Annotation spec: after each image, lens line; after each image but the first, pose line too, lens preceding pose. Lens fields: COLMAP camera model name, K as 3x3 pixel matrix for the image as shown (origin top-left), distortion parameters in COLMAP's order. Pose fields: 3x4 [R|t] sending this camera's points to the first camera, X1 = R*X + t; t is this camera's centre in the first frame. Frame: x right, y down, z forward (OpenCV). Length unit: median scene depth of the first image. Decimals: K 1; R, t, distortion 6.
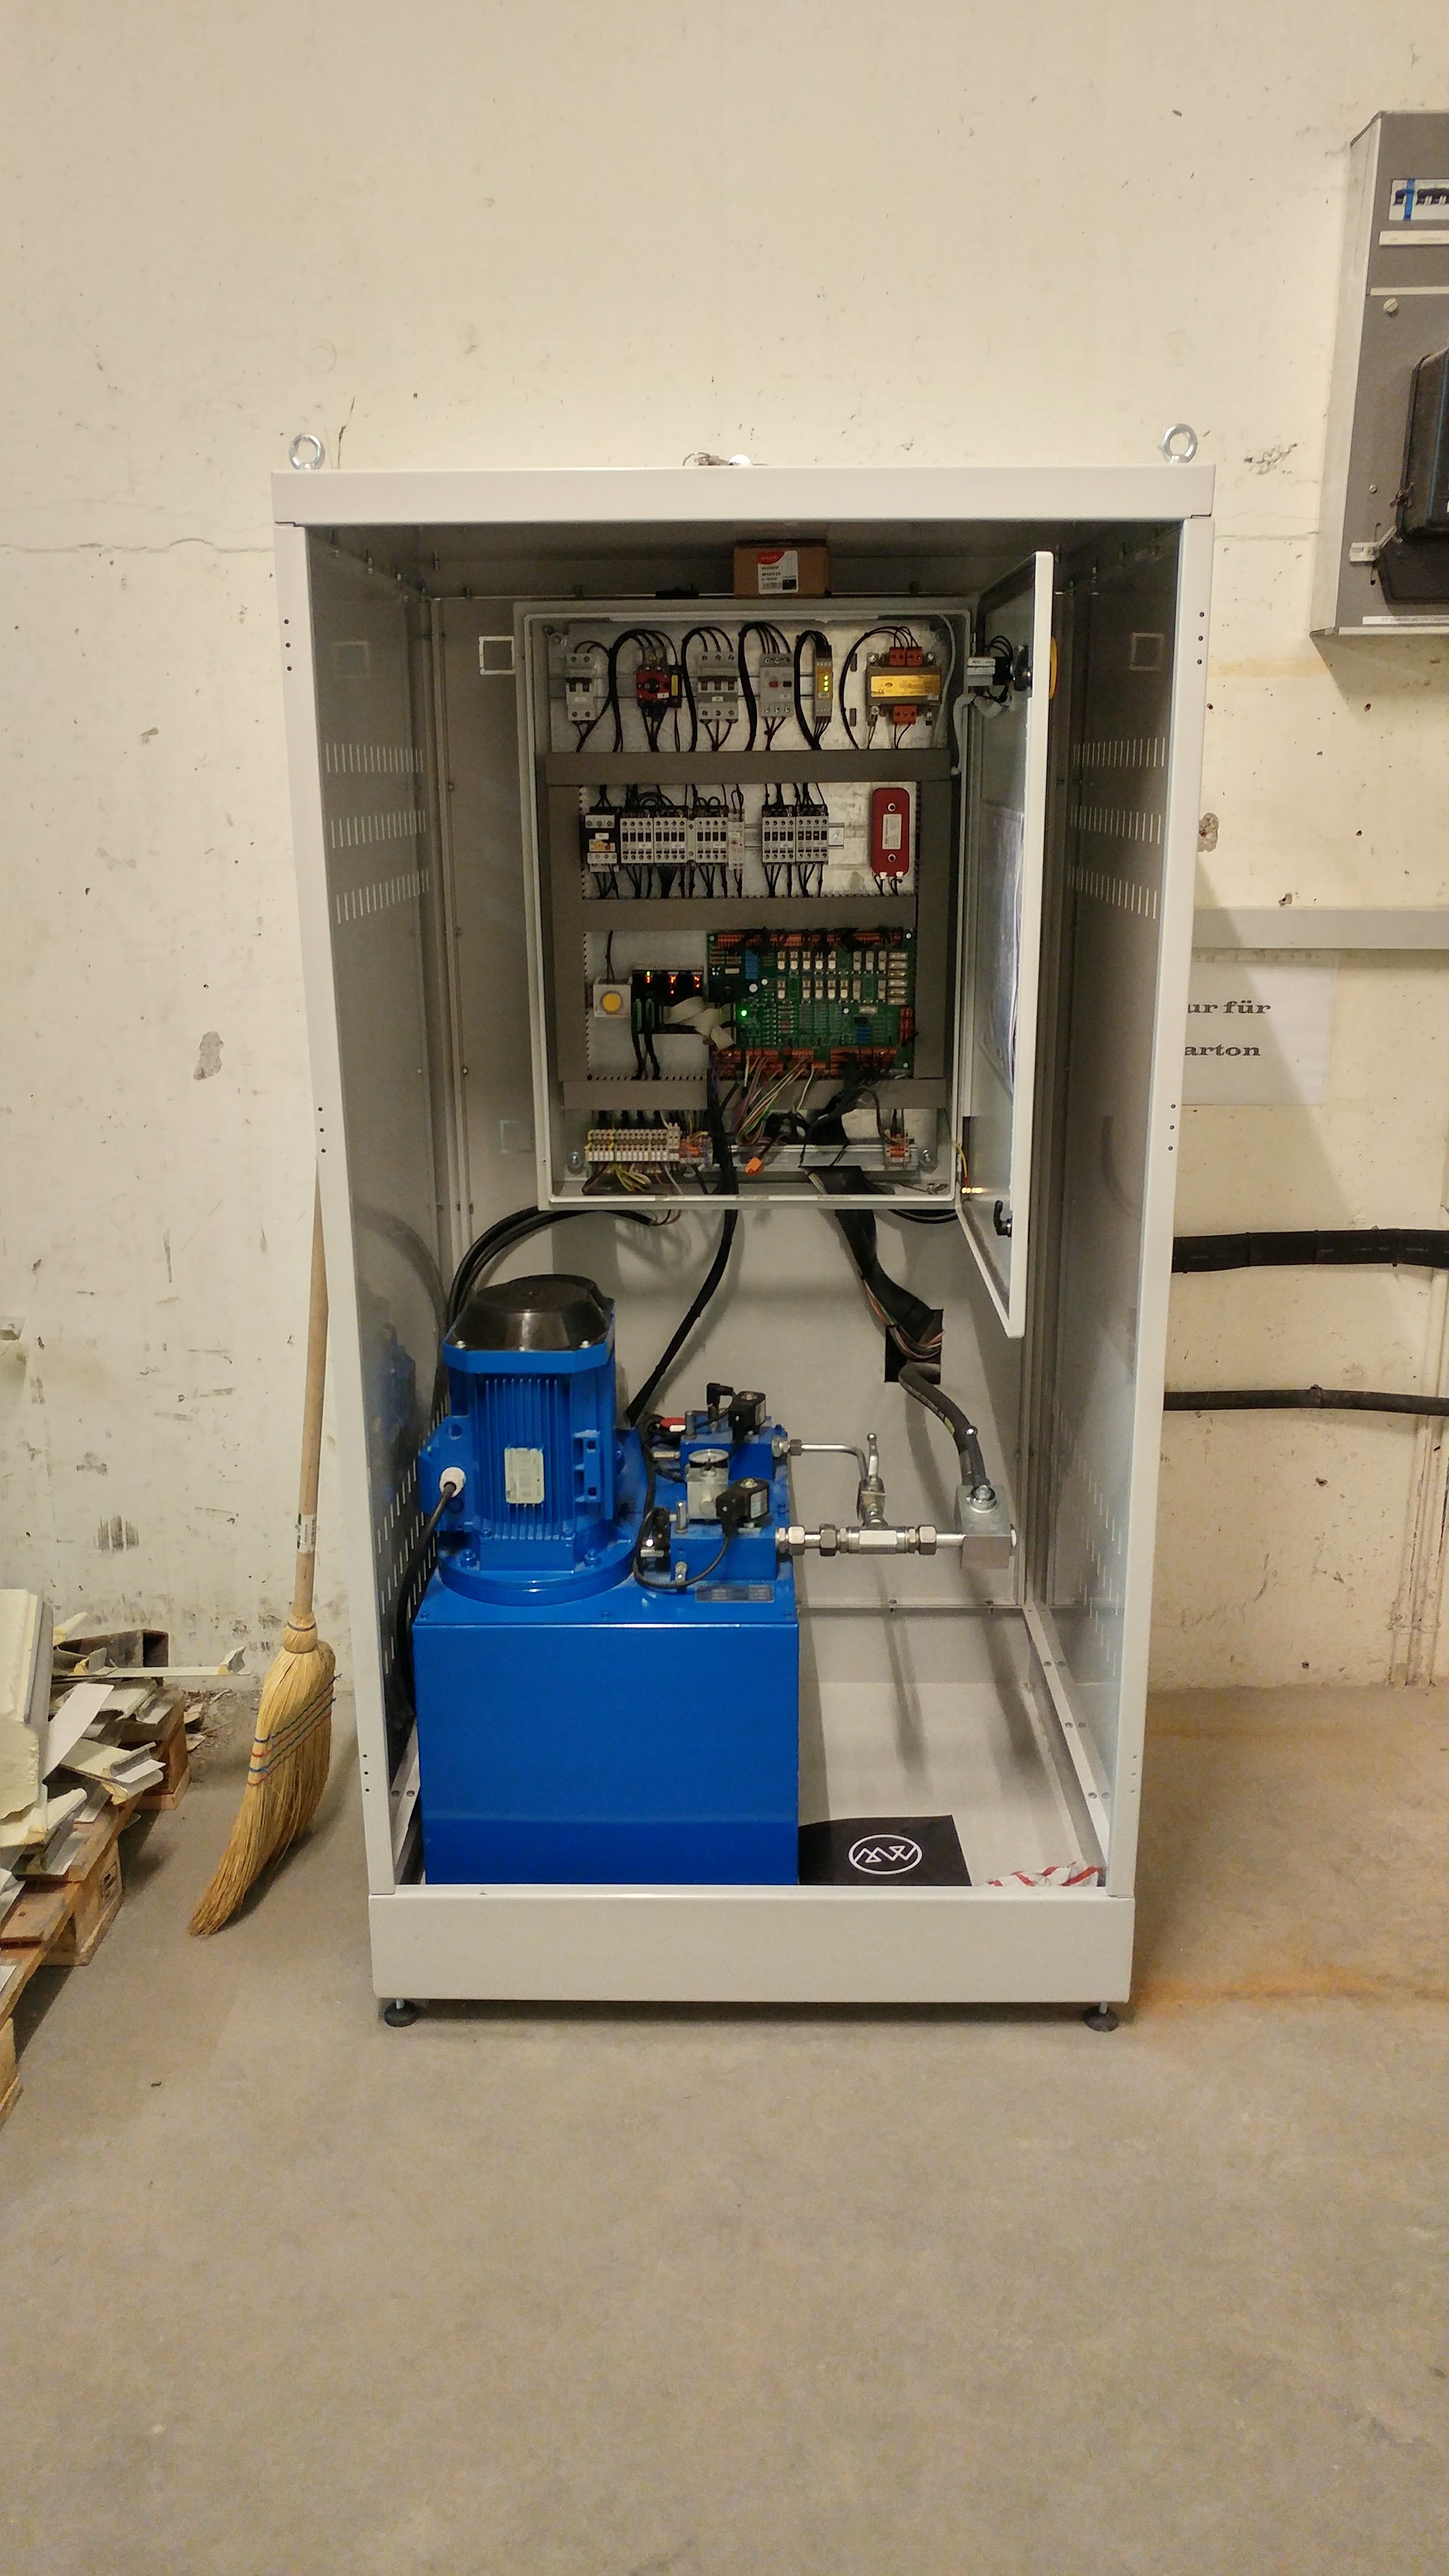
lens RADIAL K [[1892.5, 0, 720.6], [0, 1892.5, 1273.8], [0, 0, 1]] dist [0.003572, 0.002864]
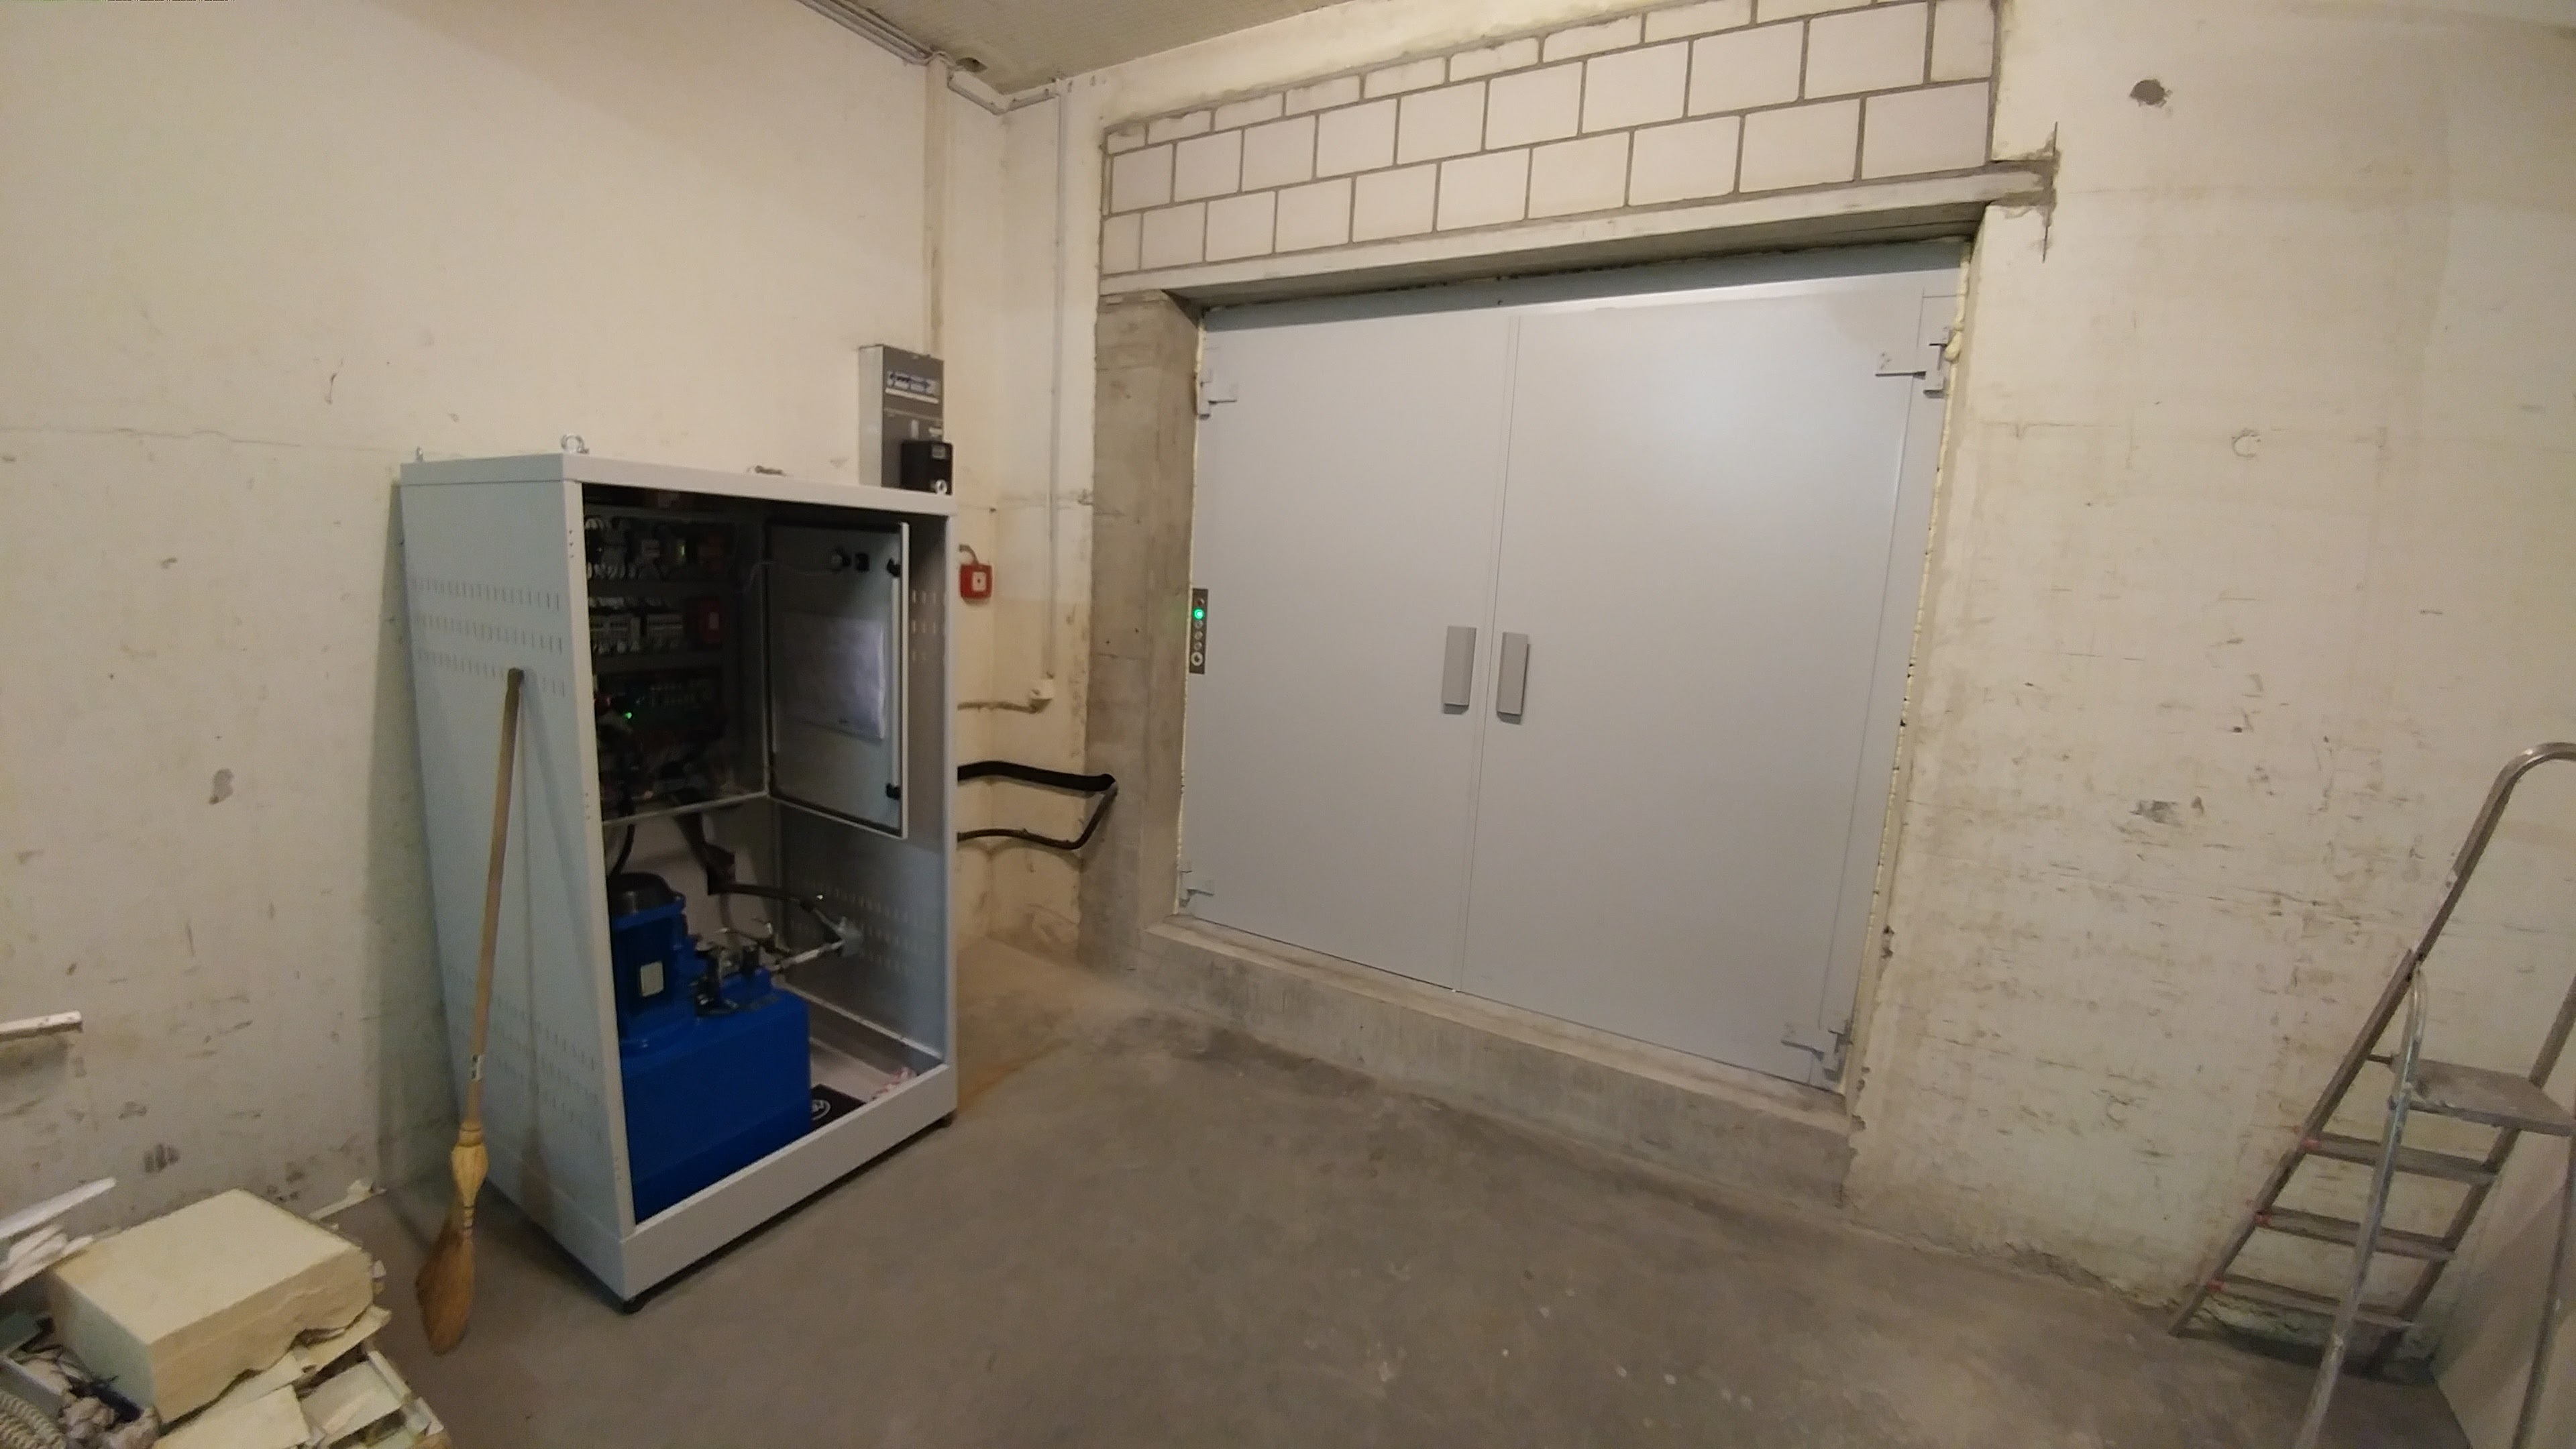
lens RADIAL K [[924.6, 0, 1282.9], [0, 924.6, 708.6], [0, 0, 1]] dist [-0.038457, -0.003538]
pose [[0.493309, -0.093513, 0.864813, -0.430541], [0.166716, 0.985938, 0.011512, -0.048460], [-0.853729, 0.138499, 0.501962, 0.004981]]
